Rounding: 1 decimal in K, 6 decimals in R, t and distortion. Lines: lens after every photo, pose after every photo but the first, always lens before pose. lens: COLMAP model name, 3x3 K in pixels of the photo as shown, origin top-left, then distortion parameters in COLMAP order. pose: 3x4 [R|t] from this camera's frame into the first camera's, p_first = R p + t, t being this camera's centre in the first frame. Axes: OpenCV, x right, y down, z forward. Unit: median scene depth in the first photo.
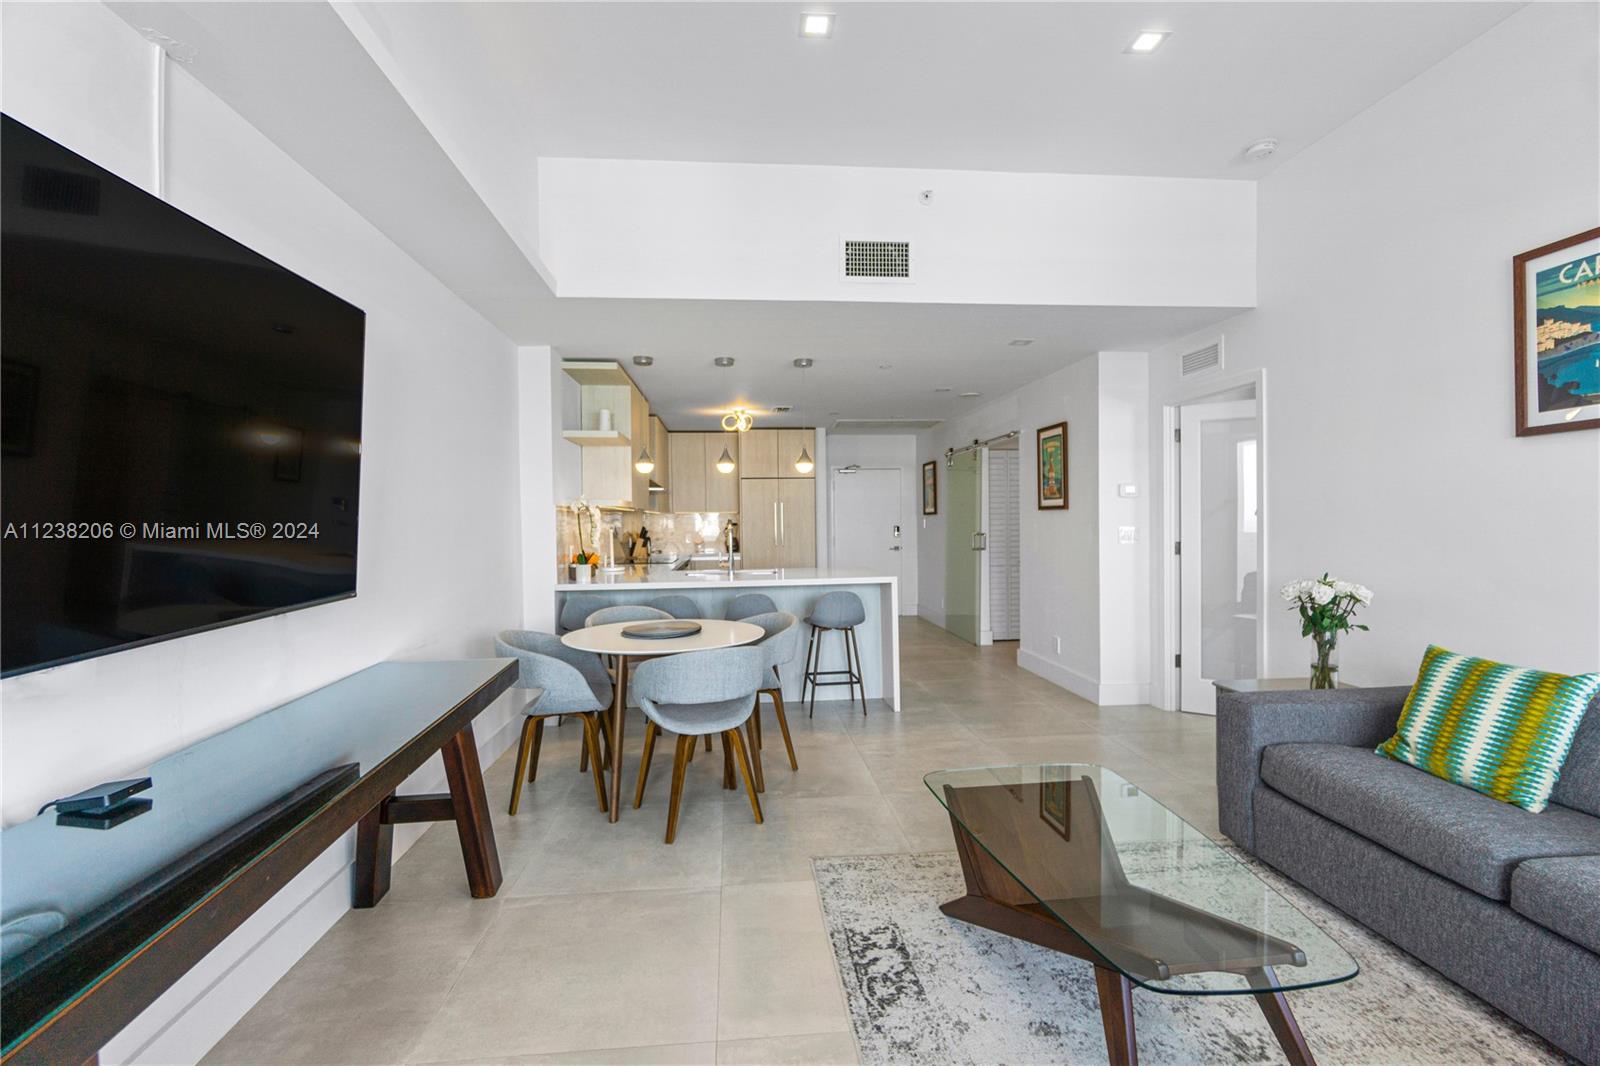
lens RADIAL K [[702.8, 0, 798.7], [0, 702.8, 518.6], [0, 0, 1]] dist [-0.009632, 0.000069]
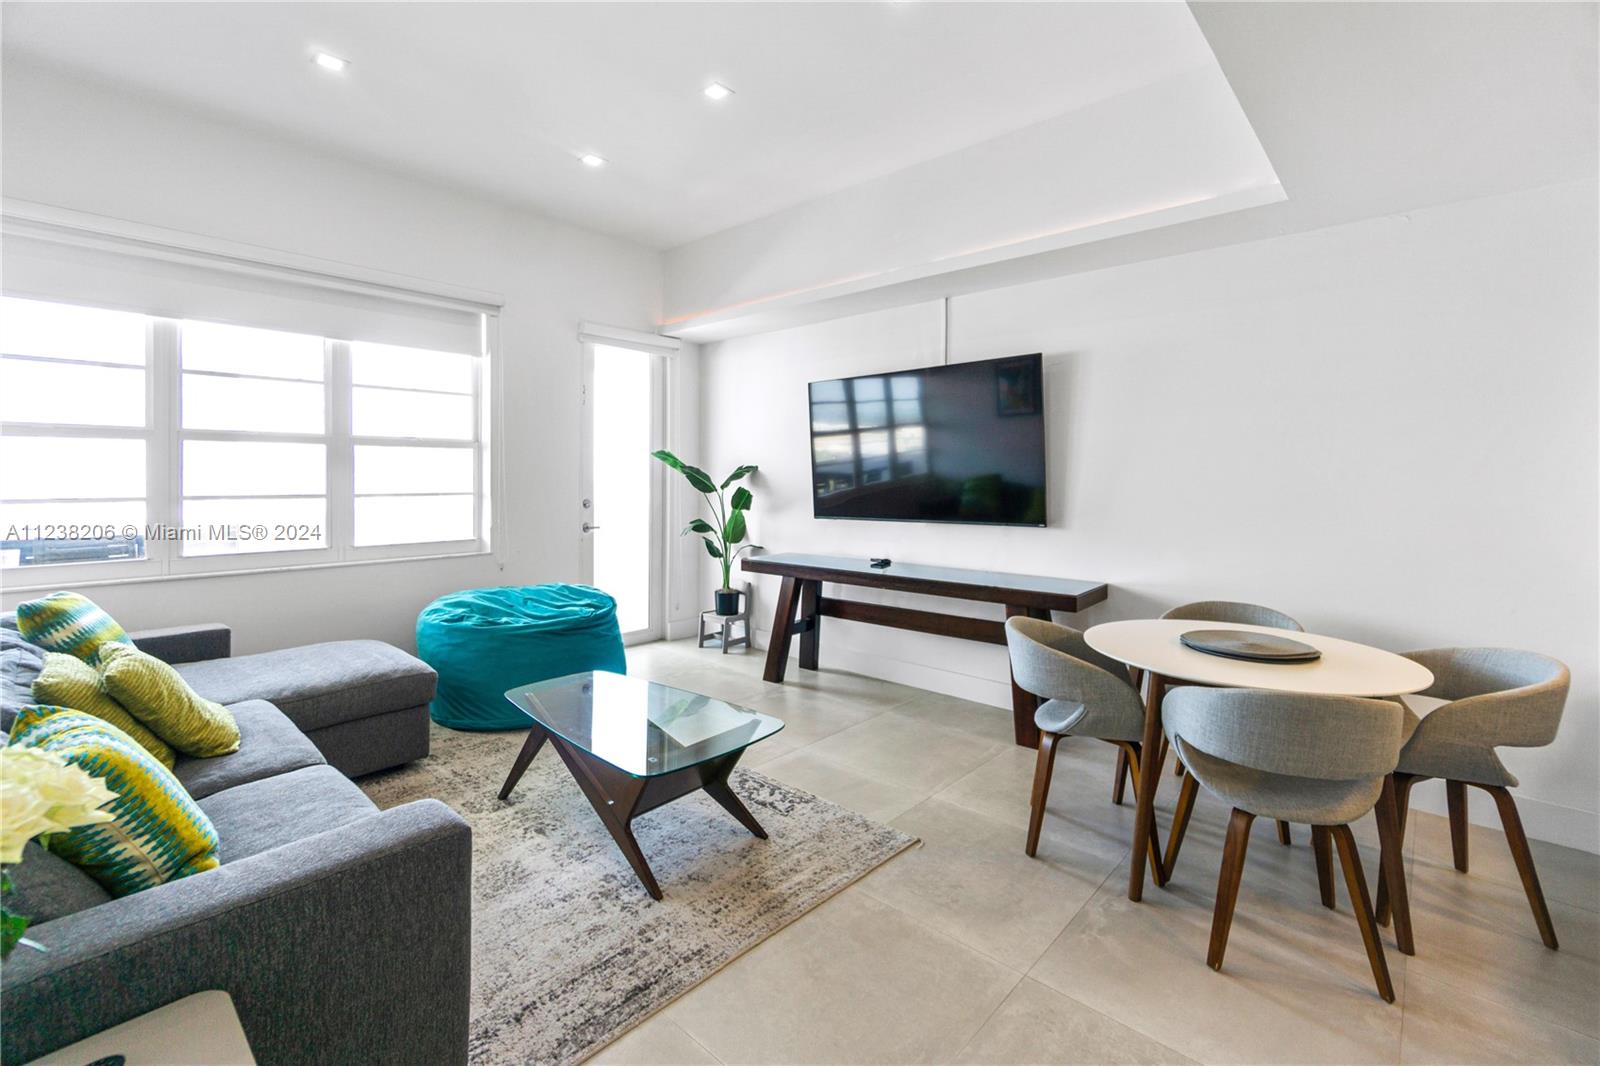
lens RADIAL K [[702.8, 0, 798.7], [0, 702.8, 518.6], [0, 0, 1]] dist [-0.009632, 0.000069]
pose [[-0.740533, 0.048489, -0.670269, 0.867119], [0.006324, 0.997852, 0.065201, -0.023764], [0.671991, 0.044045, -0.739249, 1.788841]]
